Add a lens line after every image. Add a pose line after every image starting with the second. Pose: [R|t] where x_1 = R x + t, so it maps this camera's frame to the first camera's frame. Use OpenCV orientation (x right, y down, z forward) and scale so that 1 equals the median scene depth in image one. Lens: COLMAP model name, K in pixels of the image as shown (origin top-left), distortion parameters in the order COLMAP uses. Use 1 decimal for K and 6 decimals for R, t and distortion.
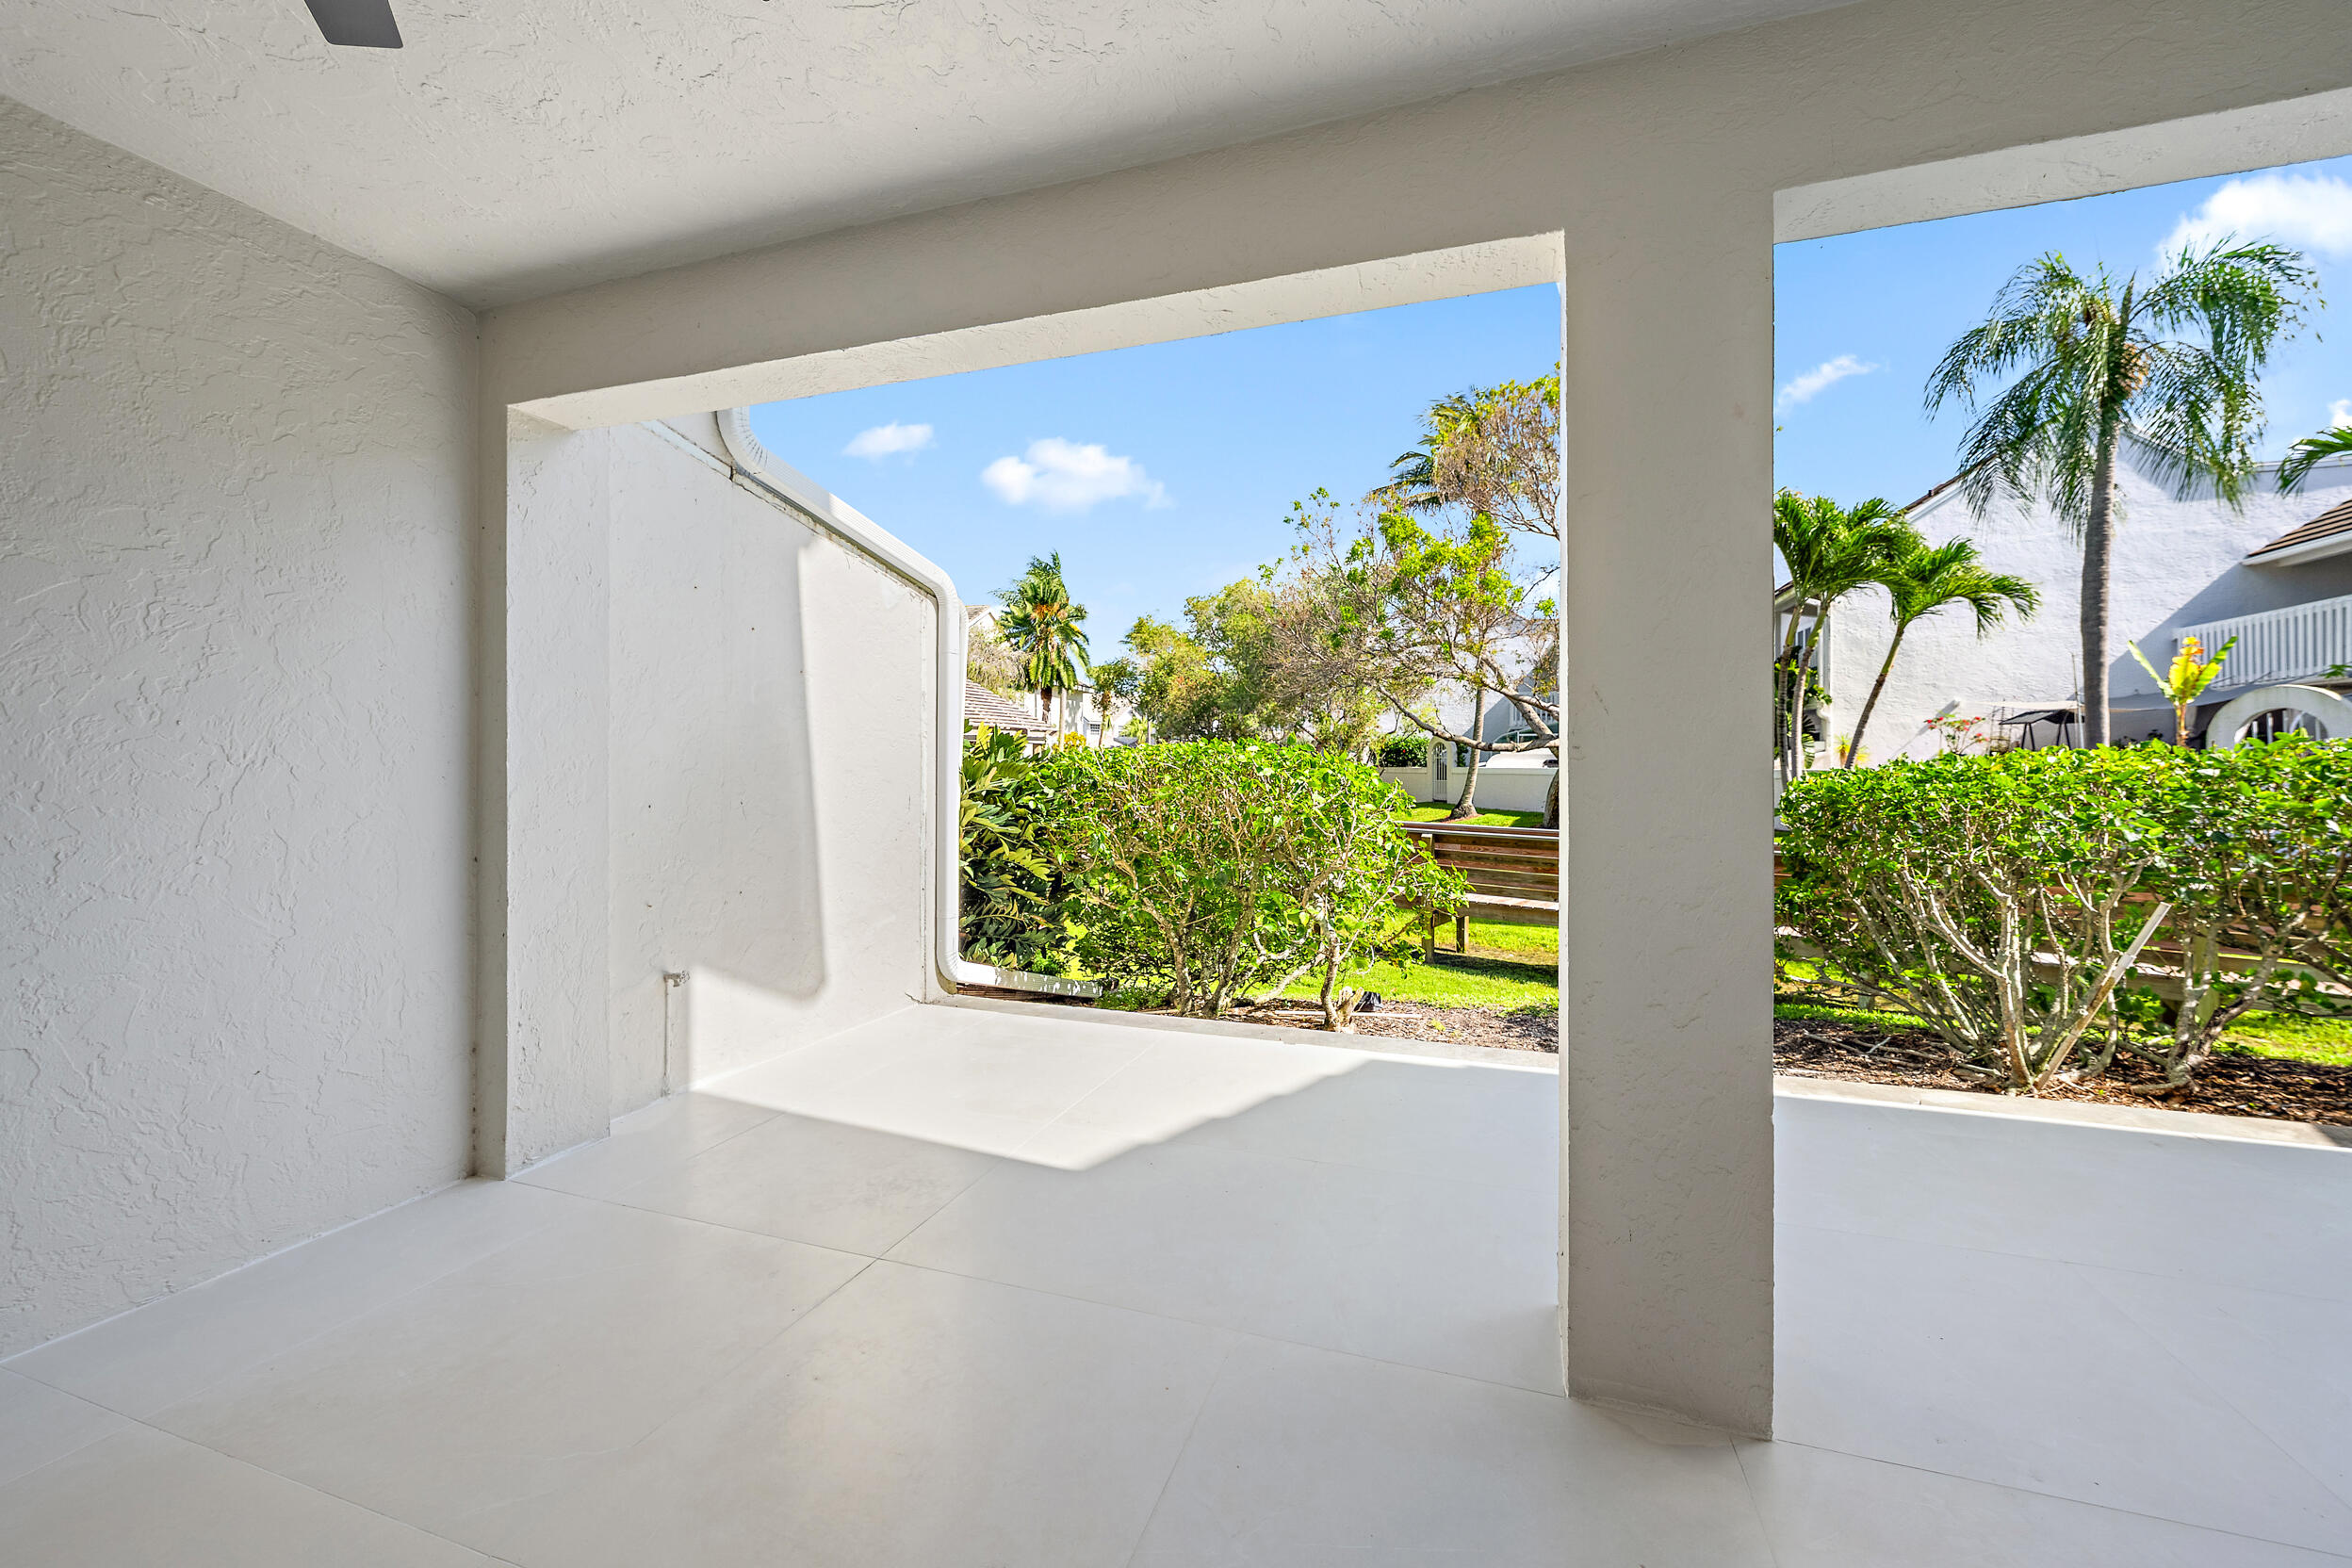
lens RADIAL K [[928.4, 0, 1203.8], [0, 928.4, 750.8], [0, 0, 1]] dist [-0.000700, -0.000096]
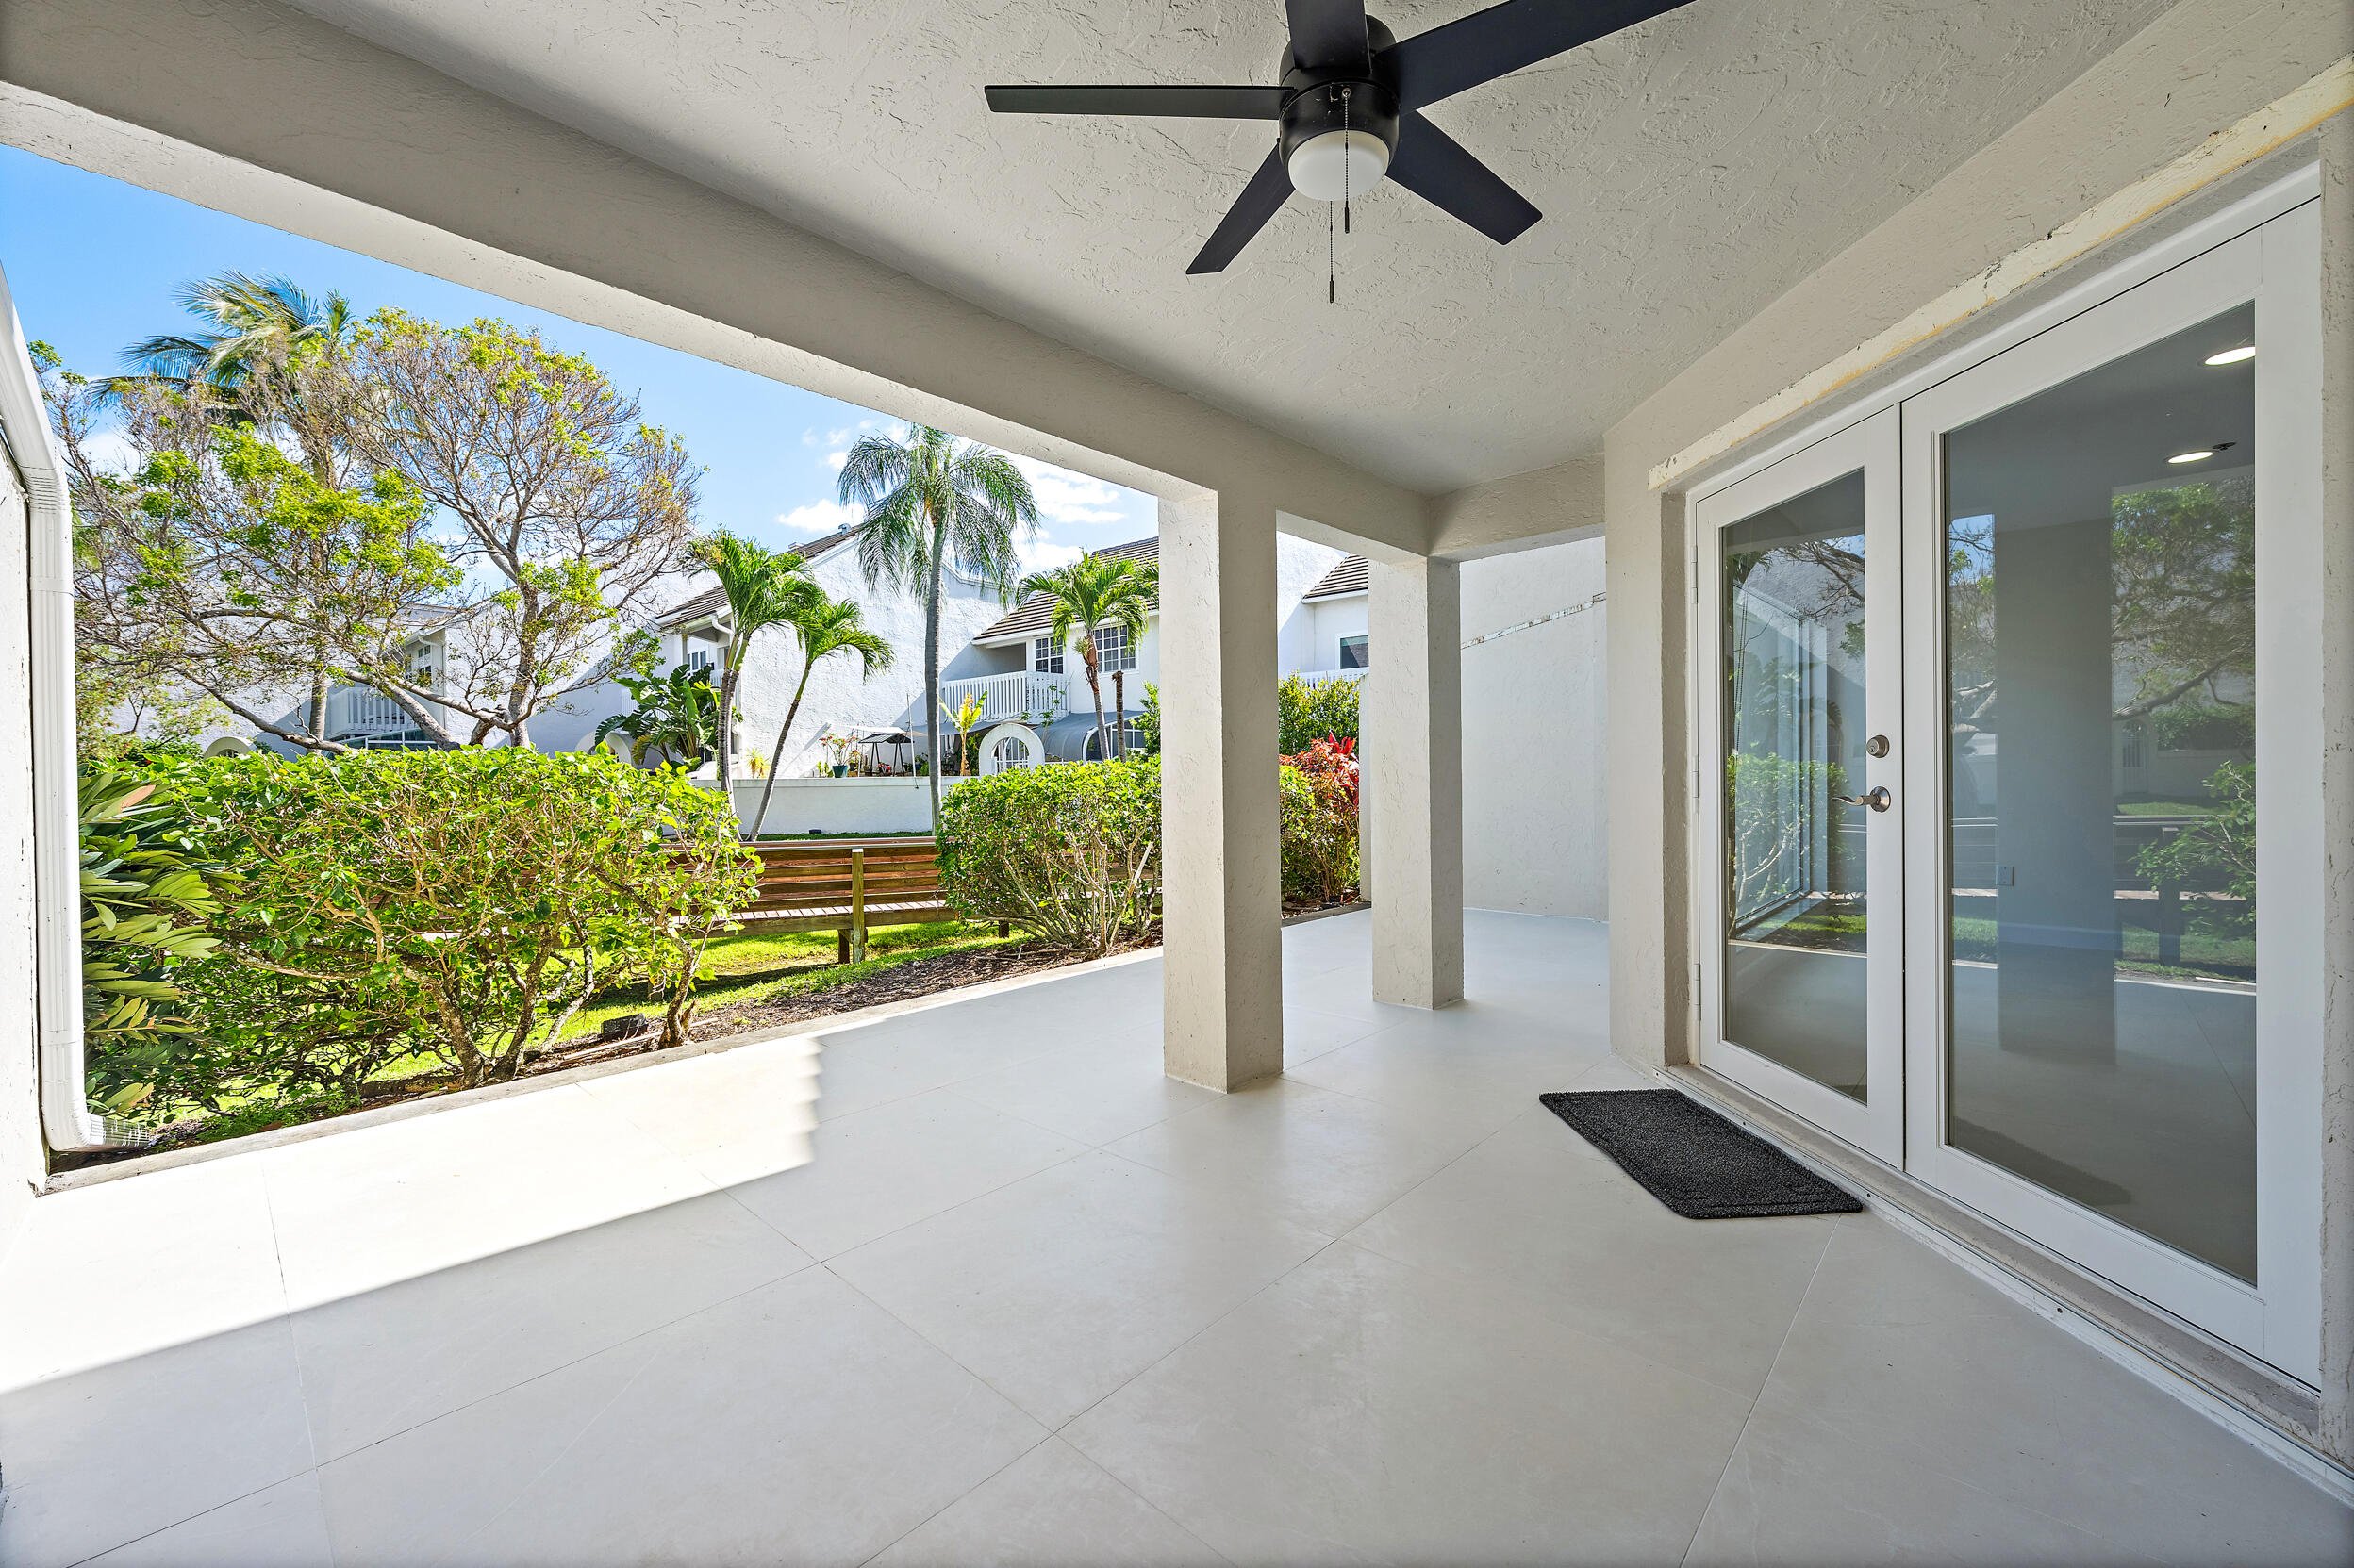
lens RADIAL K [[912.2, 0, 1184.0], [0, 912.2, 772.9], [0, 0, 1]] dist [-0.000610, -0.000134]
pose [[0.414557, -0.006423, 0.910001, -0.178054], [-0.005816, 0.999936, 0.009707, -0.000546], [-0.910005, -0.009317, 0.414493, 0.037949]]
